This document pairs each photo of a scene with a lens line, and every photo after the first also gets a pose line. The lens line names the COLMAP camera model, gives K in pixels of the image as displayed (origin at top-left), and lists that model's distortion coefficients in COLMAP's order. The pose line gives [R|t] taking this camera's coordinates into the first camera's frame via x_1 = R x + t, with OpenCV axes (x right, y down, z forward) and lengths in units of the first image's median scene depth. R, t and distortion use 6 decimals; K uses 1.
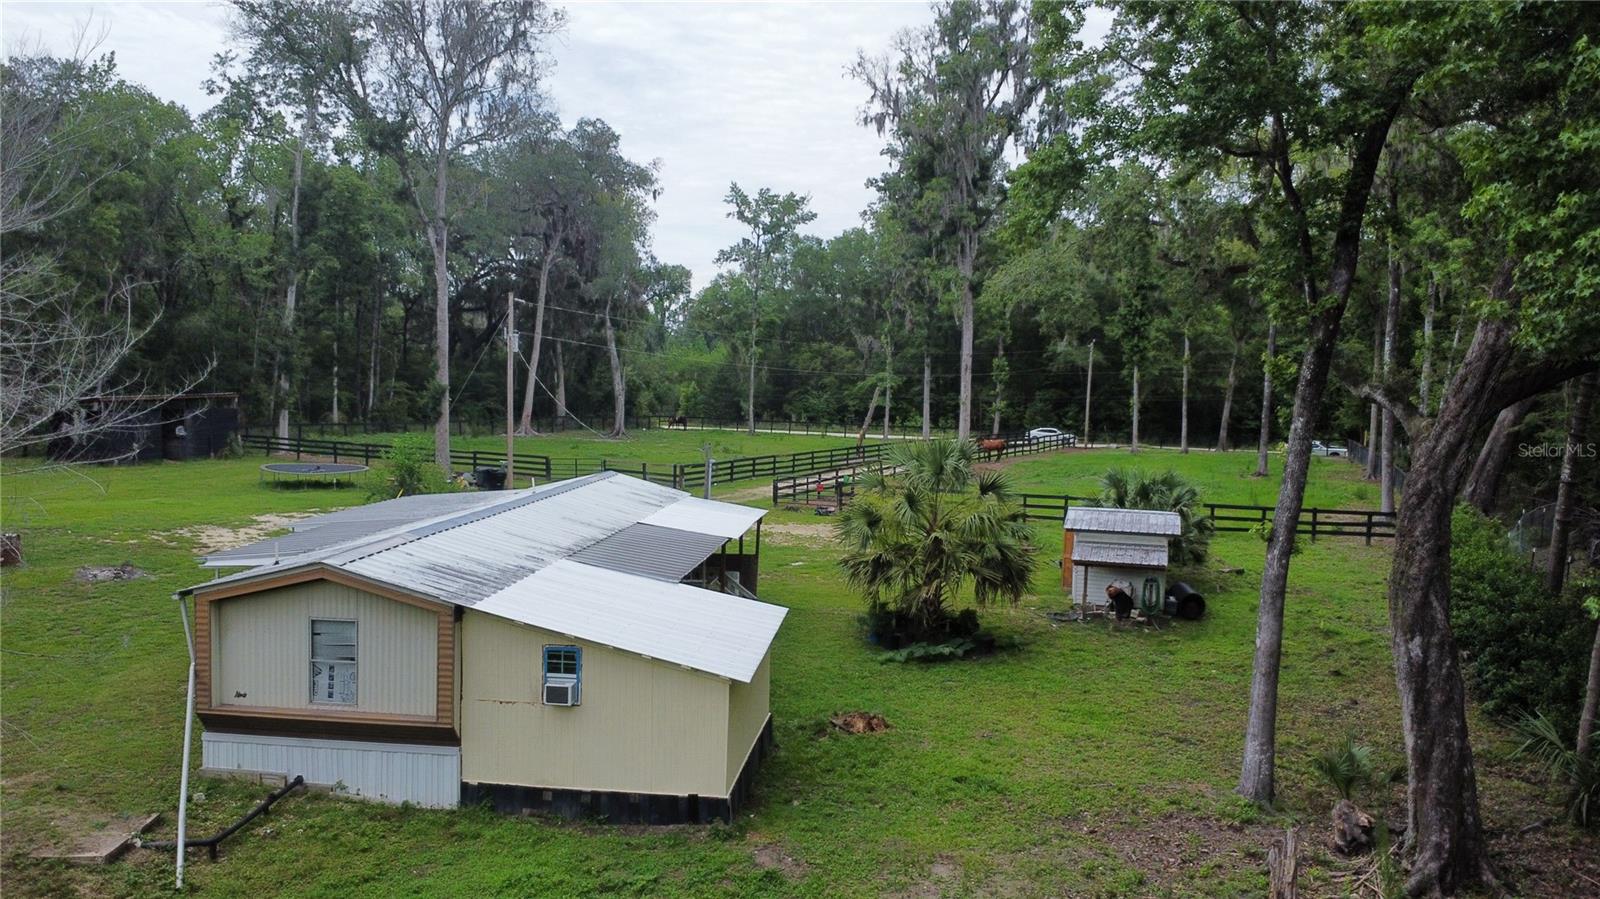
lens RADIAL K [[1182.0, 0, 800.0], [0, 1182.0, 449.5], [0, 0, 1]] dist [-0.007995, -0.001329]
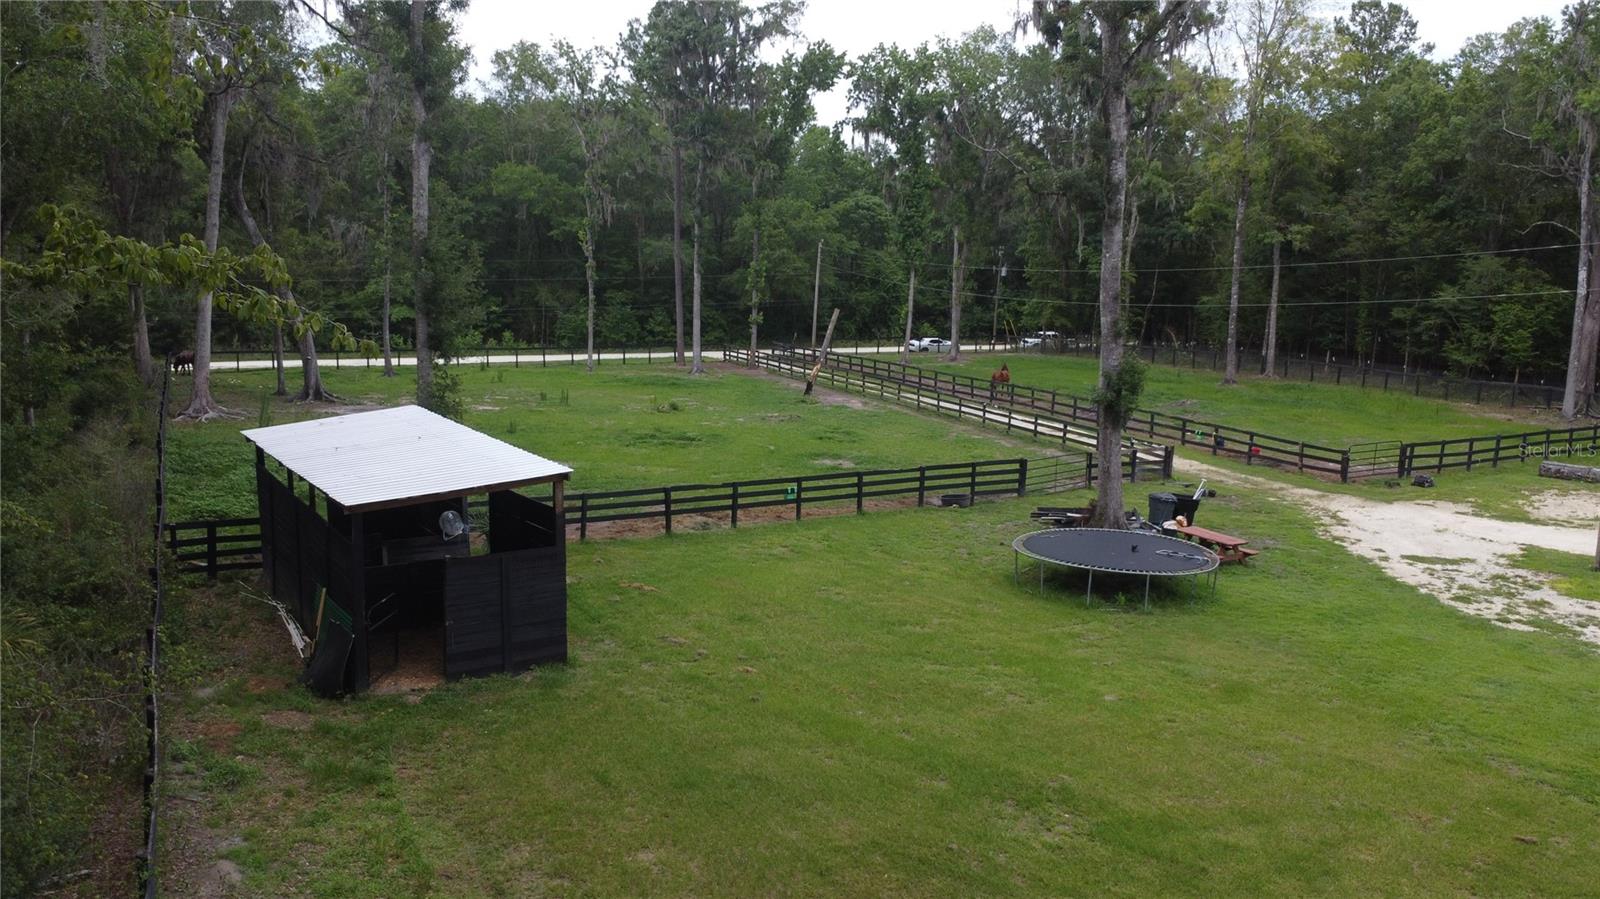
lens RADIAL K [[1182.0, 0, 800.0], [0, 1182.0, 449.5], [0, 0, 1]] dist [-0.007995, -0.001329]
pose [[0.606831, -0.135113, 0.783262, -0.435645], [0.048394, 0.989898, 0.133264, -0.049563], [-0.793356, -0.042963, 0.607240, 0.411276]]
